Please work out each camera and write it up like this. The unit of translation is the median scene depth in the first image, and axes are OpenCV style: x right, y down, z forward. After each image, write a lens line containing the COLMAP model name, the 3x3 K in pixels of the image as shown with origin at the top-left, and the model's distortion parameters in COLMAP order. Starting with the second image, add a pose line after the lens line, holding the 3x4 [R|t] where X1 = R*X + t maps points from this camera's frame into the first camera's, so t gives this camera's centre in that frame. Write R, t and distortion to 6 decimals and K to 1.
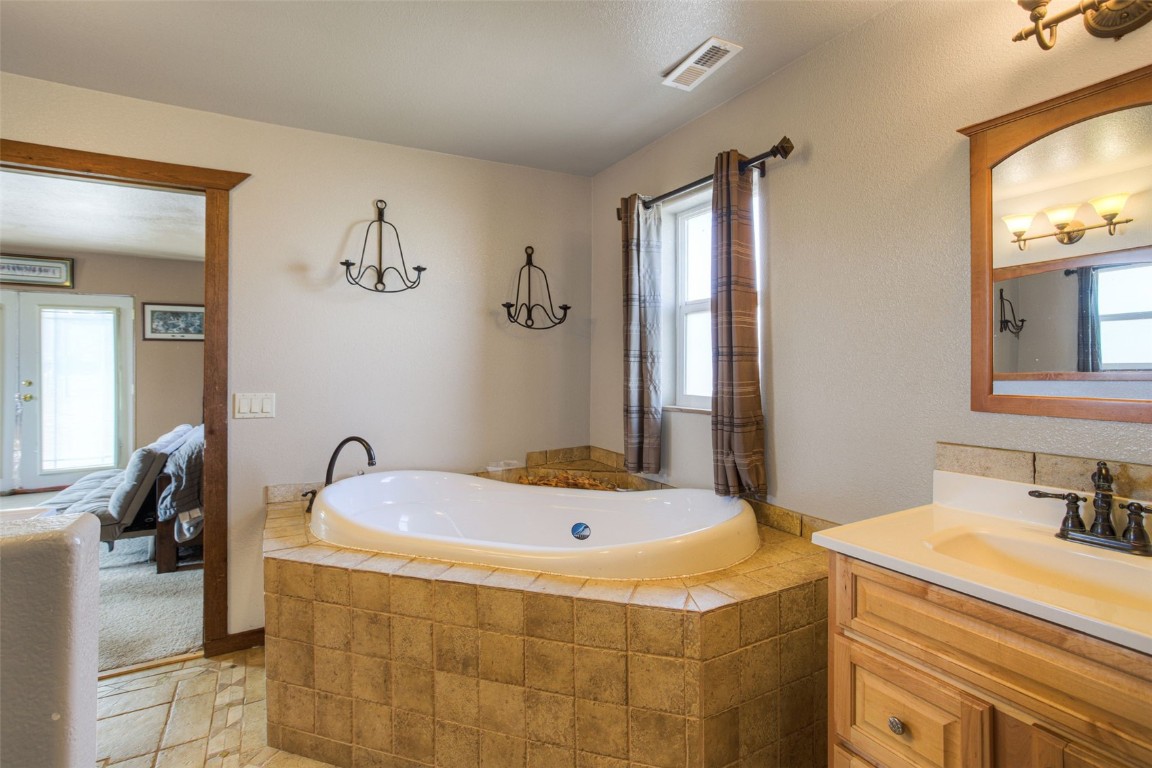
lens RADIAL K [[550.0, 0, 582.4], [0, 550.0, 368.5], [0, 0, 1]] dist [-0.057088, 0.024224]
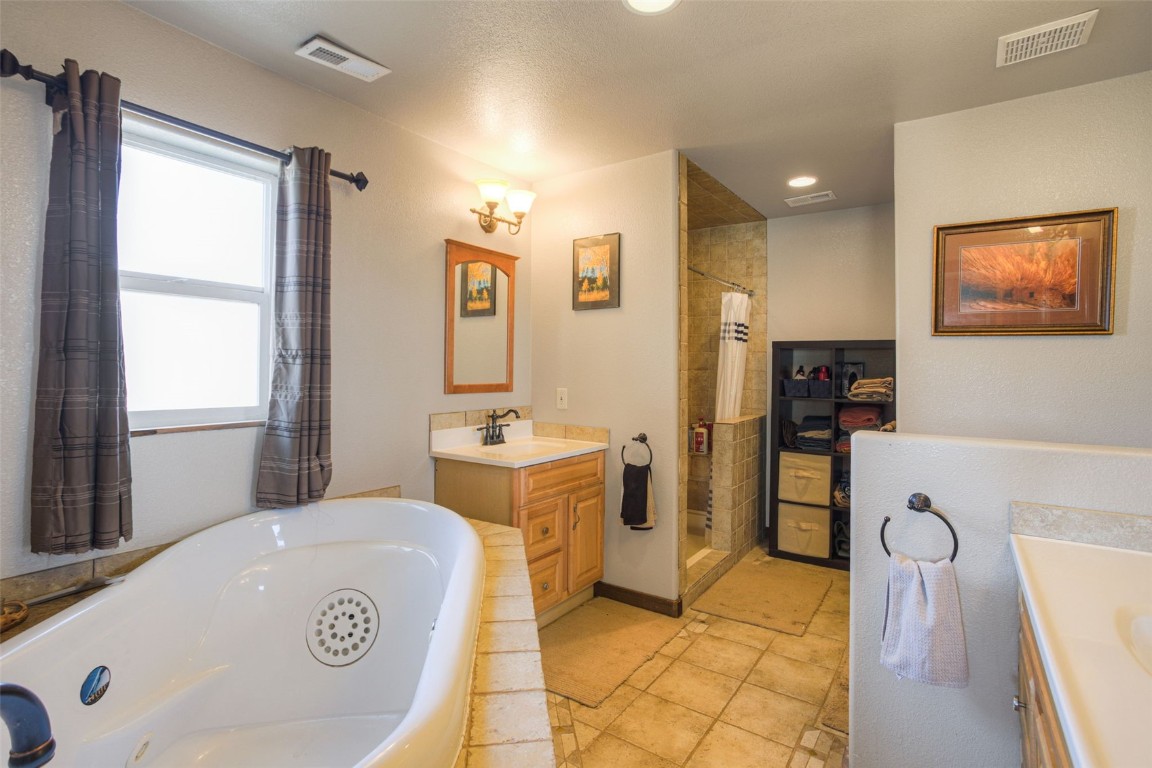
lens RADIAL K [[550.0, 0, 582.4], [0, 550.0, 368.5], [0, 0, 1]] dist [-0.057088, 0.024224]
pose [[-0.433964, -0.005576, 0.900913, -1.039272], [-0.007195, 0.999970, 0.002724, -0.012930], [-0.900901, -0.005300, -0.433992, 1.261174]]
